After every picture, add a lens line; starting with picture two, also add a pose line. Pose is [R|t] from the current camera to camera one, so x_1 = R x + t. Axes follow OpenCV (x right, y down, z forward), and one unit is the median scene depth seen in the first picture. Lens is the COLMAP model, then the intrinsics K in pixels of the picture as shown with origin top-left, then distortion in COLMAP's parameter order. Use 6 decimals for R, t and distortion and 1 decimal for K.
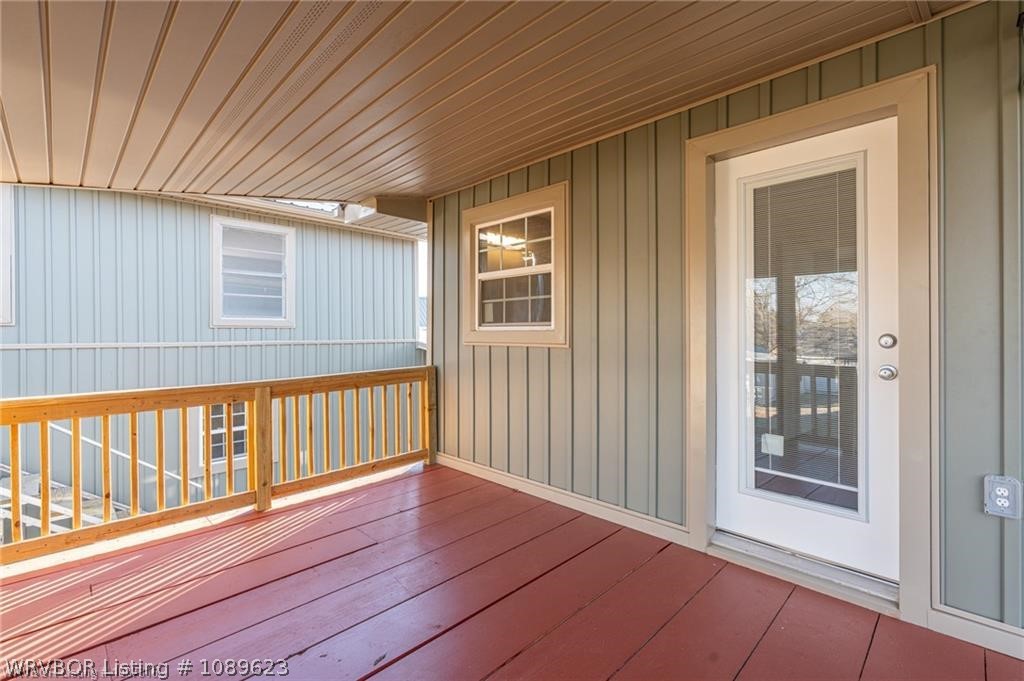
lens RADIAL K [[462.5, 0, 513.1], [0, 462.5, 333.3], [0, 0, 1]] dist [-0.001616, -0.000059]
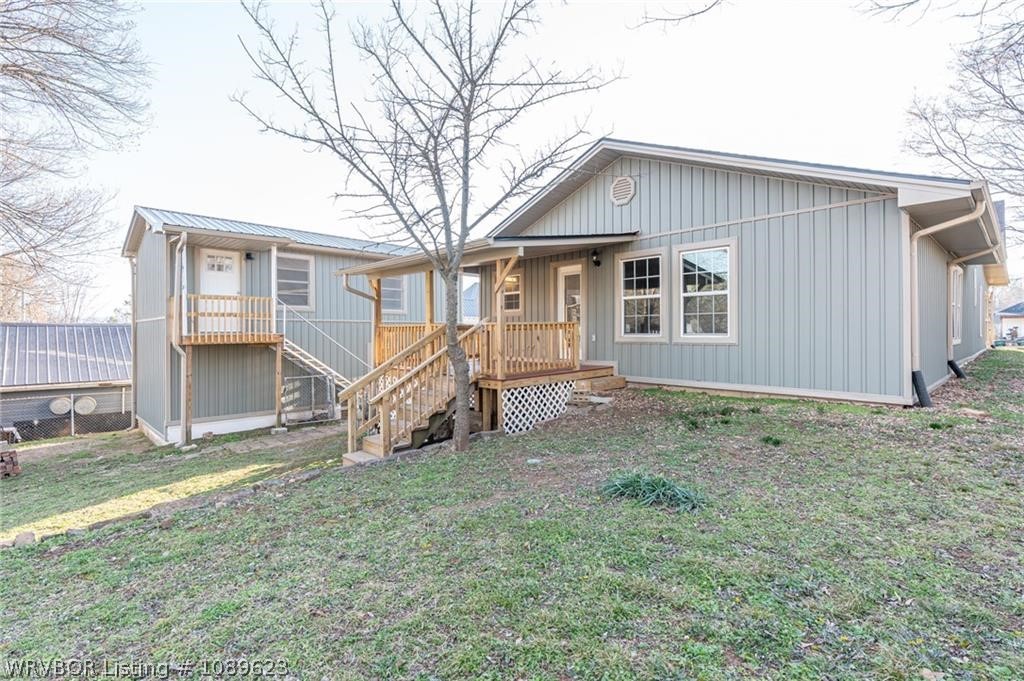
lens RADIAL K [[493.1, 0, 510.9], [0, 493.1, 332.2], [0, 0, 1]] dist [0.003085, 0.000564]
pose [[0.999608, 0.004930, -0.027569, 0.158789], [-0.005159, 0.999953, -0.008249, 0.236526], [0.027527, 0.008388, 0.999586, -3.424227]]
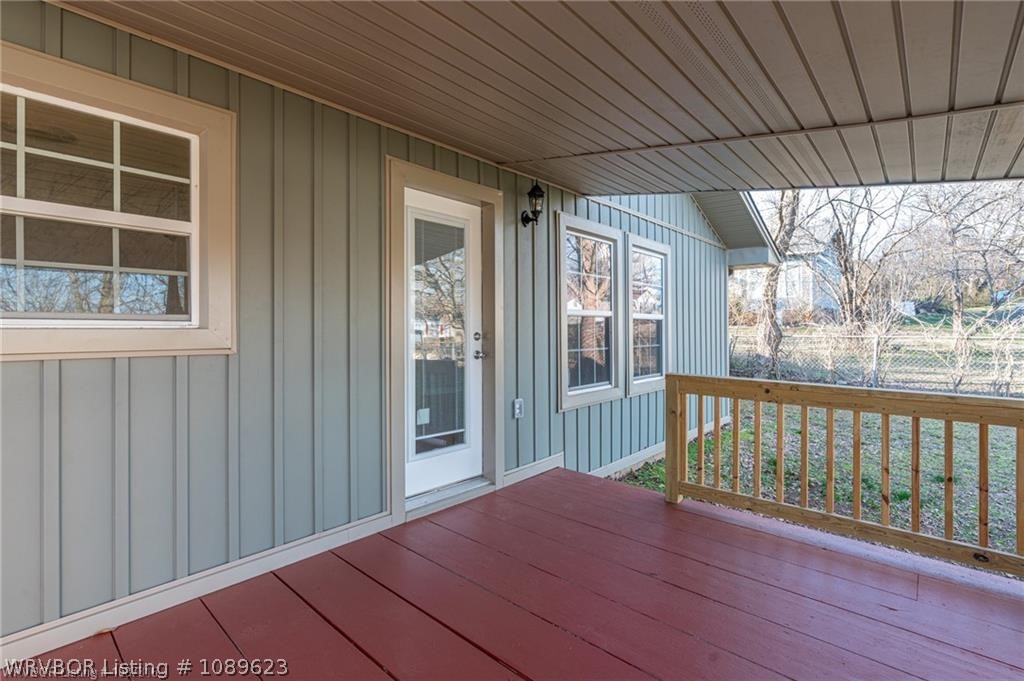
lens RADIAL K [[476.1, 0, 513.8], [0, 476.1, 329.8], [0, 0, 1]] dist [-0.002216, -0.000407]
pose [[-0.060241, 0.004083, 0.998176, -0.791466], [0.004143, 0.999984, -0.003840, -0.000279], [-0.998175, 0.003904, -0.060257, 0.801205]]
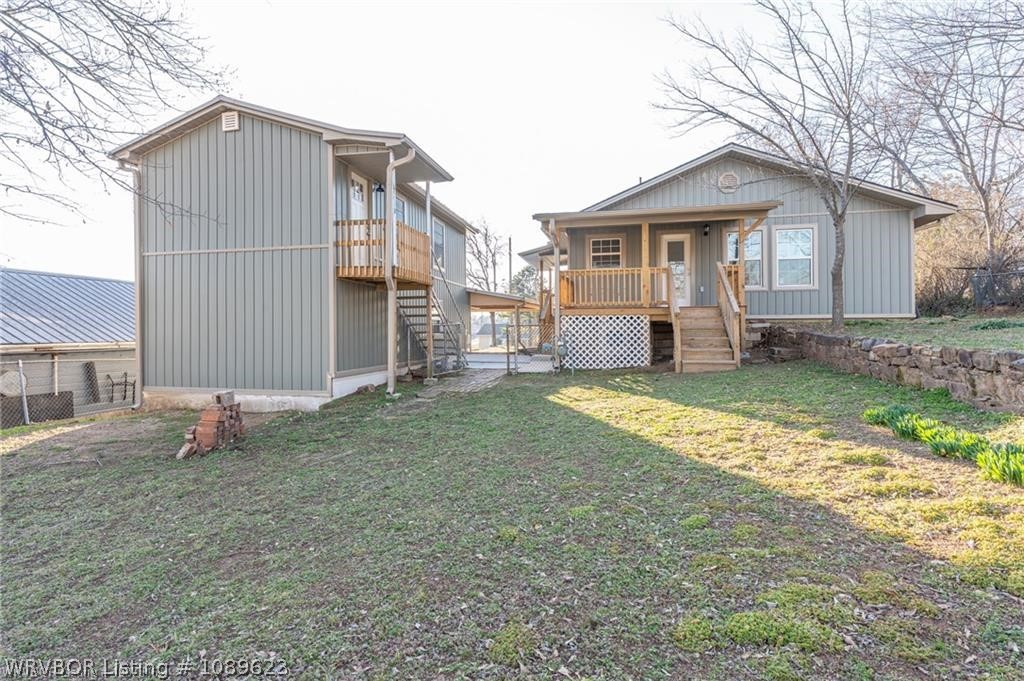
lens RADIAL K [[493.1, 0, 510.9], [0, 493.1, 332.2], [0, 0, 1]] dist [0.003085, 0.000564]
pose [[0.845412, 0.003978, 0.534100, -4.006583], [0.002661, 0.999928, -0.011661, 0.784996], [-0.534108, 0.011280, 0.845341, -2.805804]]
